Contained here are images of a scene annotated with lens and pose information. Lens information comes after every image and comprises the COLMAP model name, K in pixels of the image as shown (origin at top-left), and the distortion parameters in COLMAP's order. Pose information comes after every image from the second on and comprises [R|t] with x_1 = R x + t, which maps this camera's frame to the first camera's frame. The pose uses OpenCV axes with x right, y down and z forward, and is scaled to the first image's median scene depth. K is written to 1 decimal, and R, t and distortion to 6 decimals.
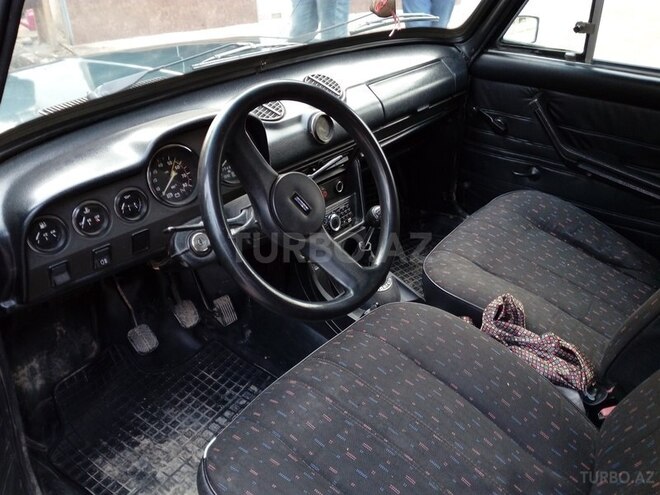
lens RADIAL K [[543.2, 0, 338.2], [0, 543.2, 248.0], [0, 0, 1]] dist [0.071835, -0.140127]
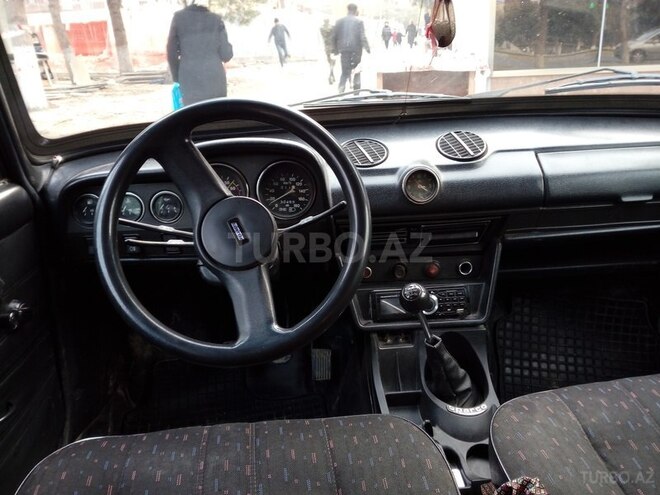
lens RADIAL K [[543.2, 0, 338.2], [0, 543.2, 248.0], [0, 0, 1]] dist [0.071835, -0.140127]
pose [[0.689314, 0.213838, -0.692185, 0.448056], [-0.331856, 0.942511, -0.039308, -0.050369], [0.643986, 0.256802, 0.720649, 0.313130]]
